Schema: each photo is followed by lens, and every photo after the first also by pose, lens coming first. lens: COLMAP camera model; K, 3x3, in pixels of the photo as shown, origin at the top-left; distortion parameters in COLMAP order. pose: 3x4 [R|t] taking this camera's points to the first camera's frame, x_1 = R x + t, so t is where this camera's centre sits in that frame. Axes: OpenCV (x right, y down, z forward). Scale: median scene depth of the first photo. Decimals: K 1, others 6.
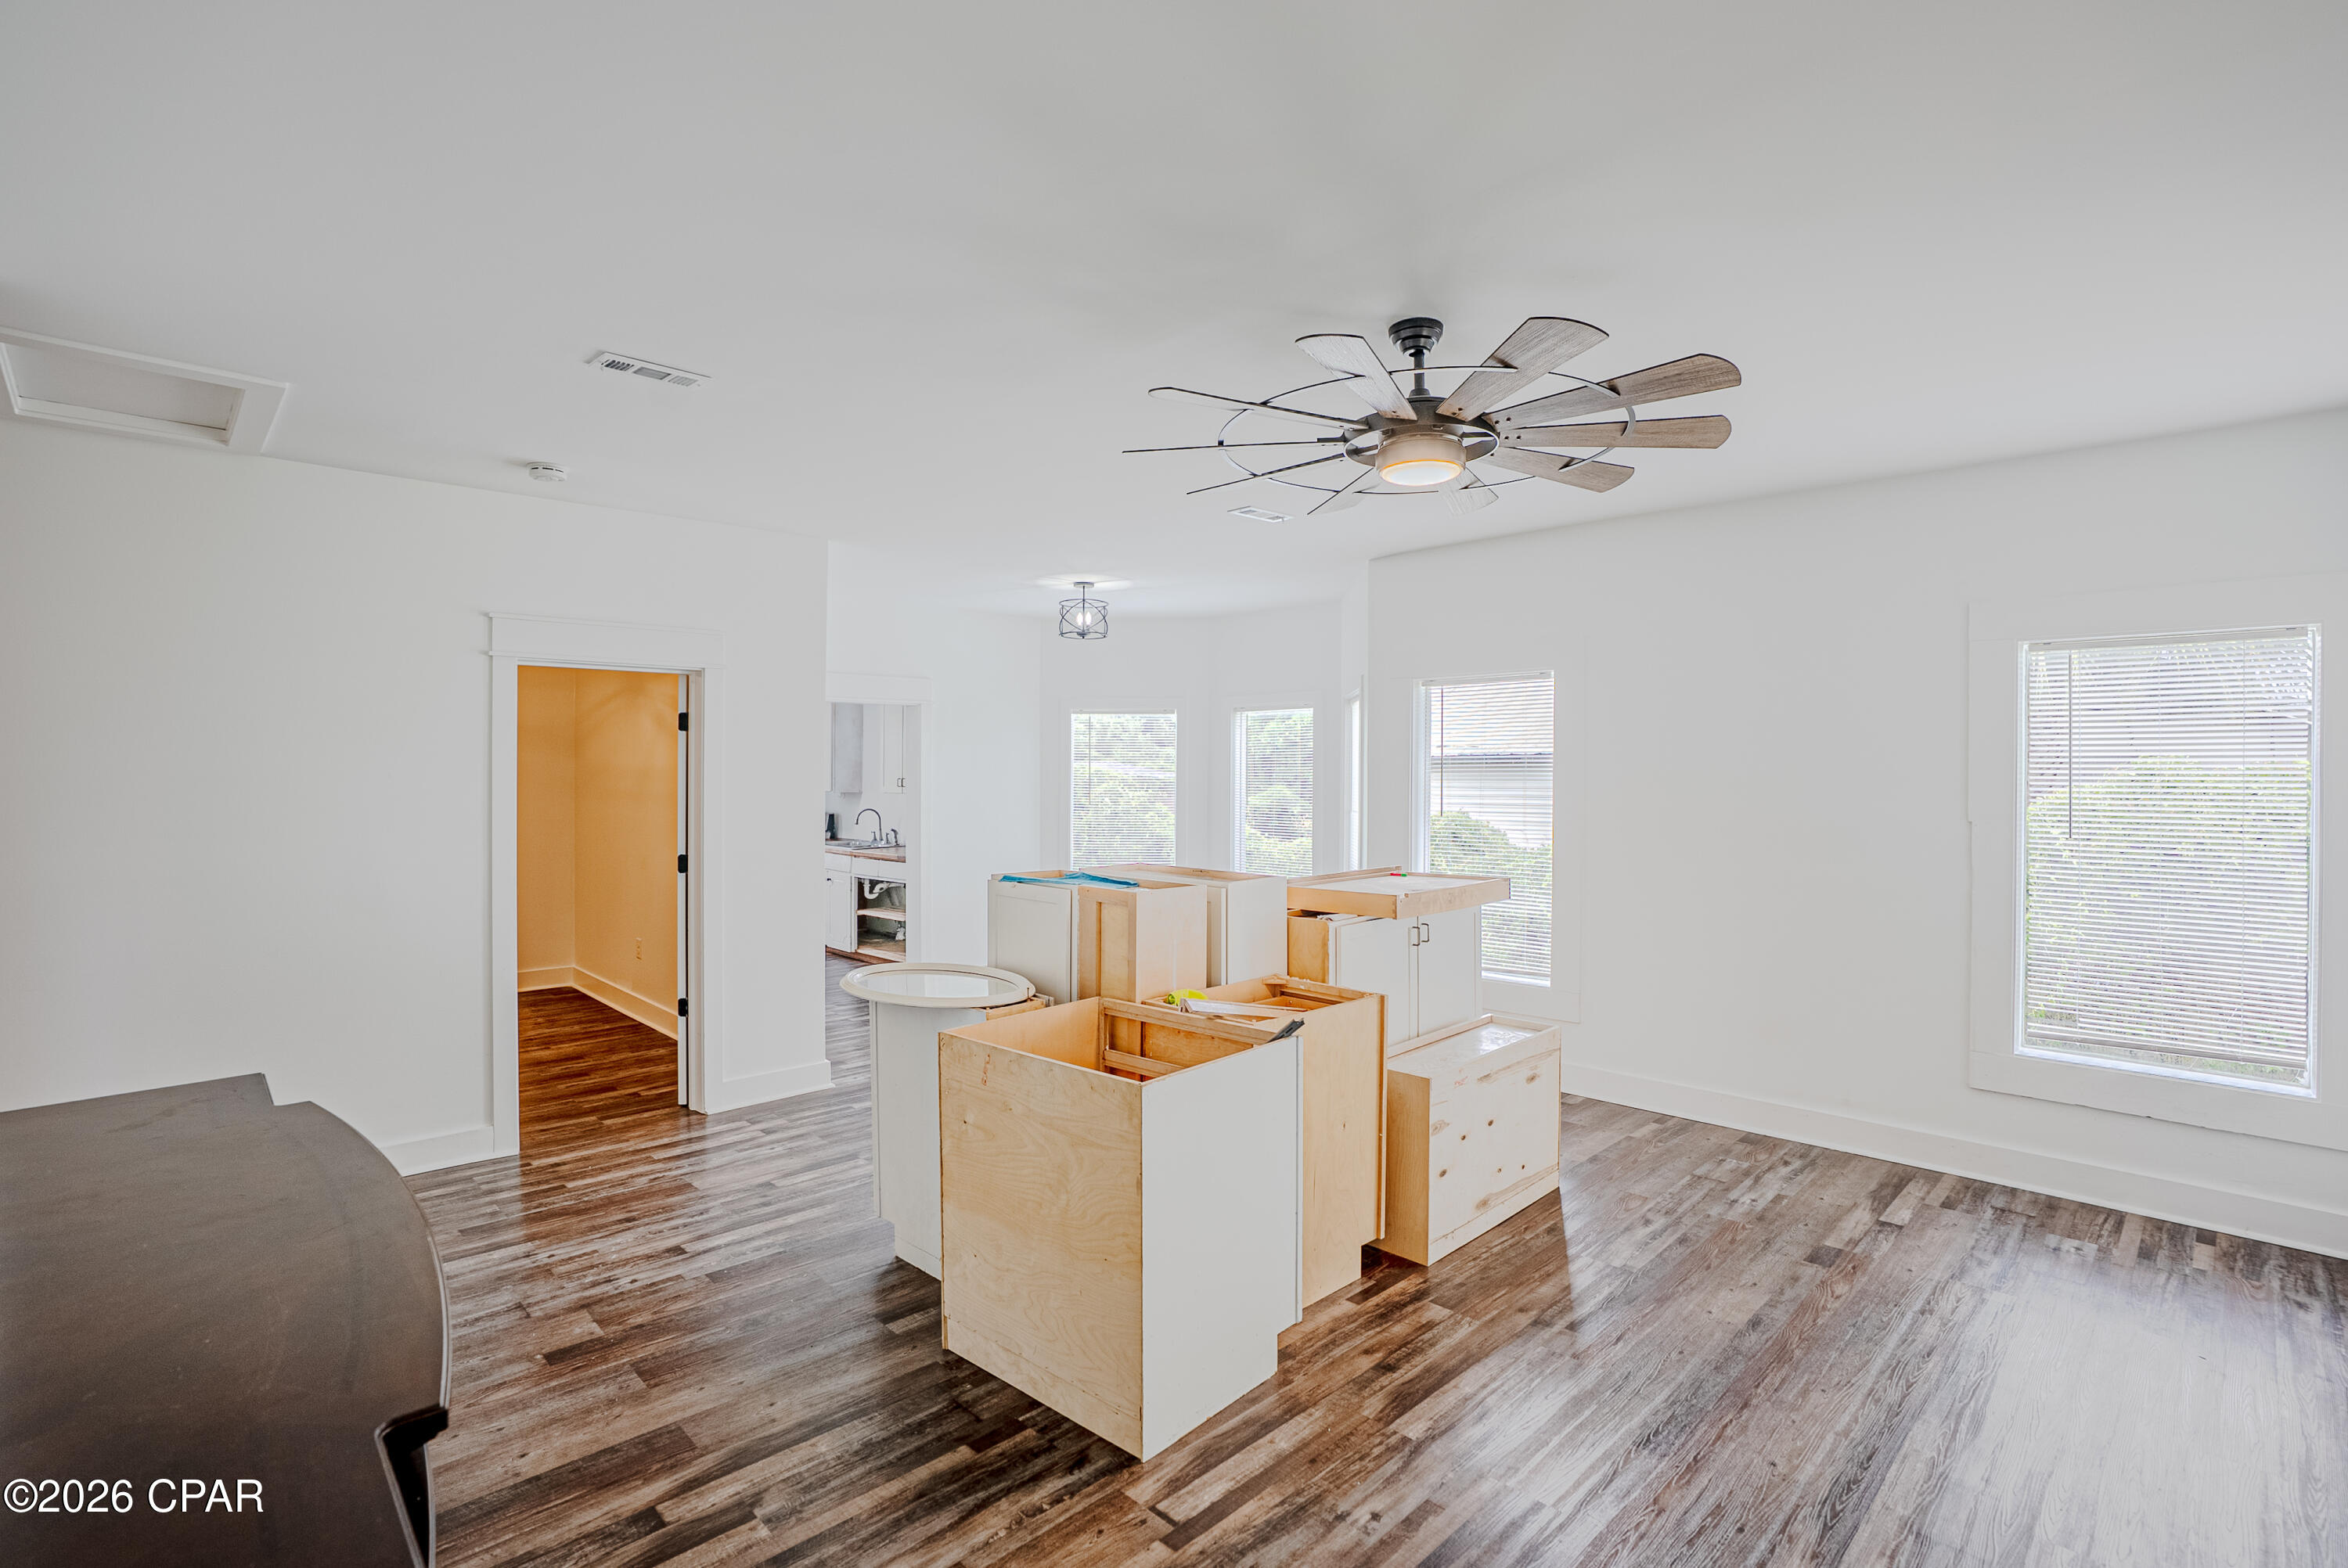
lens RADIAL K [[1097.8, 0, 1180.3], [0, 1097.8, 777.0], [0, 0, 1]] dist [-0.066539, 0.026025]
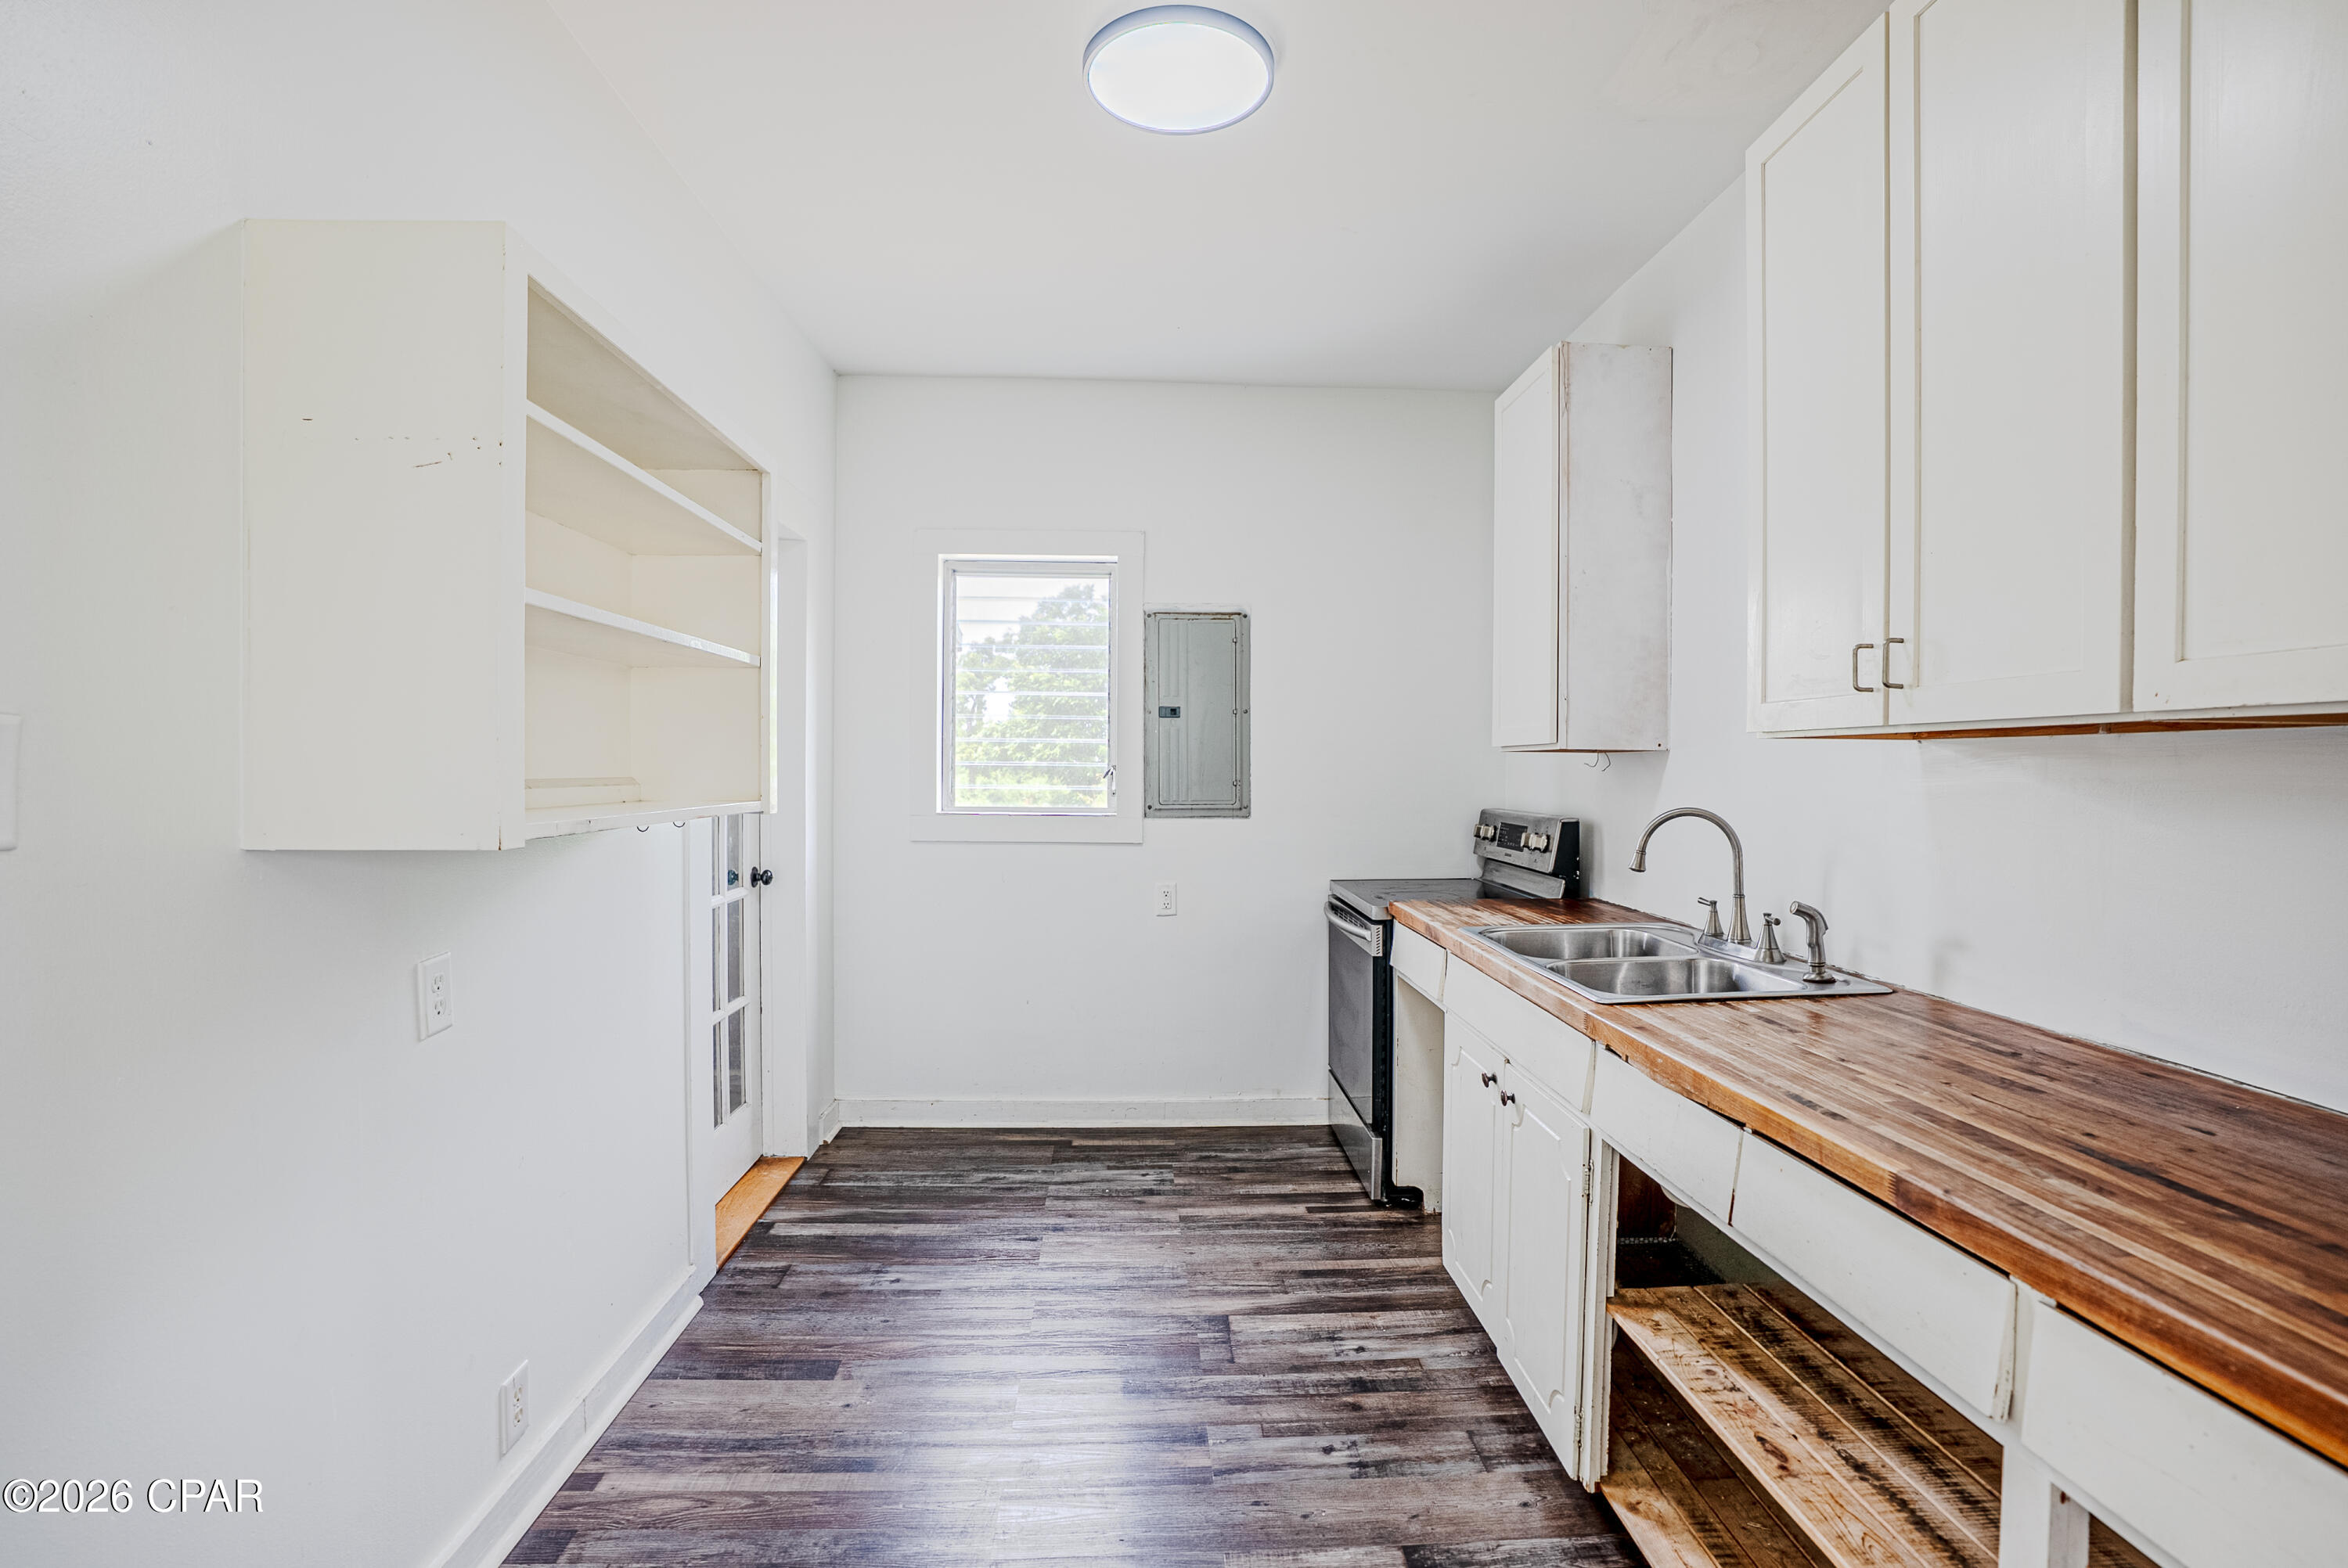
lens RADIAL K [[1097.8, 0, 1180.3], [0, 1097.8, 777.0], [0, 0, 1]] dist [-0.066539, 0.026025]
pose [[0.752888, 0.011120, -0.658054, -0.219601], [-0.009723, 0.999936, 0.005773, 0.022348], [0.658077, 0.002052, 0.752948, 0.768329]]
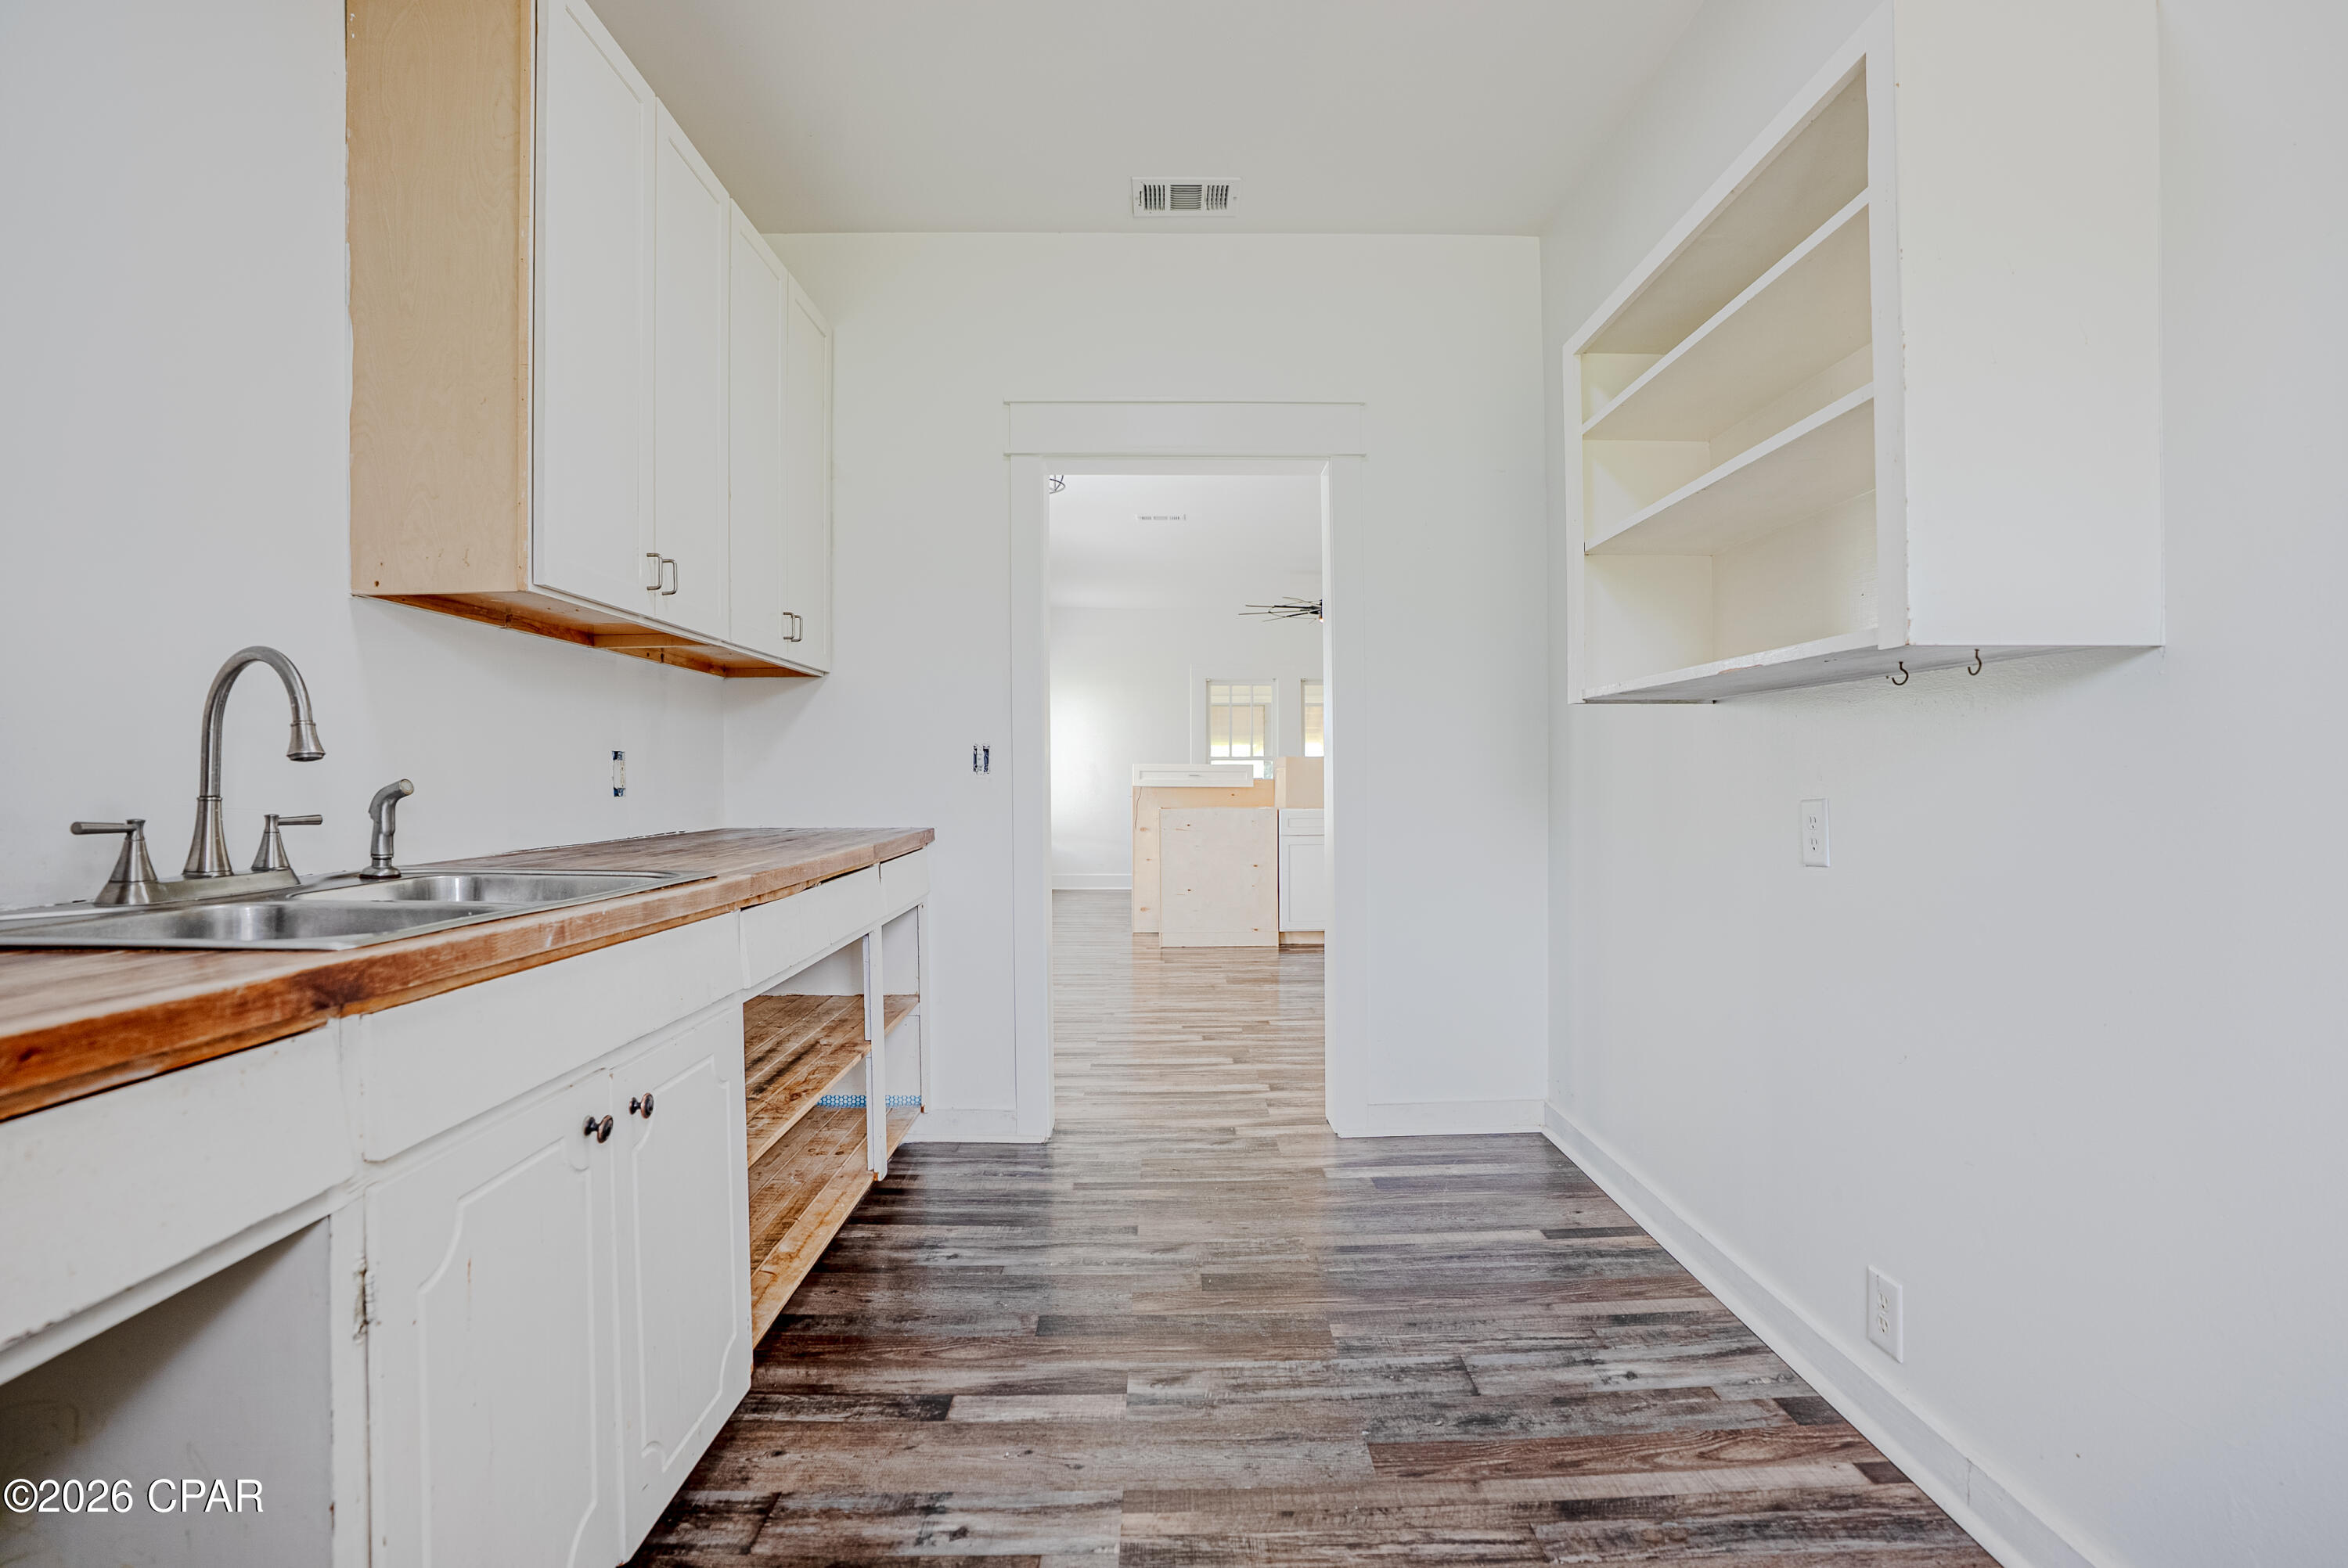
lens RADIAL K [[1097.8, 0, 1180.3], [0, 1097.8, 777.0], [0, 0, 1]] dist [-0.066539, 0.026025]
pose [[-0.731481, 0.004095, 0.681850, -0.480107], [0.010673, 0.999928, 0.005445, 0.047292], [-0.681779, 0.011260, -0.731472, 1.054122]]
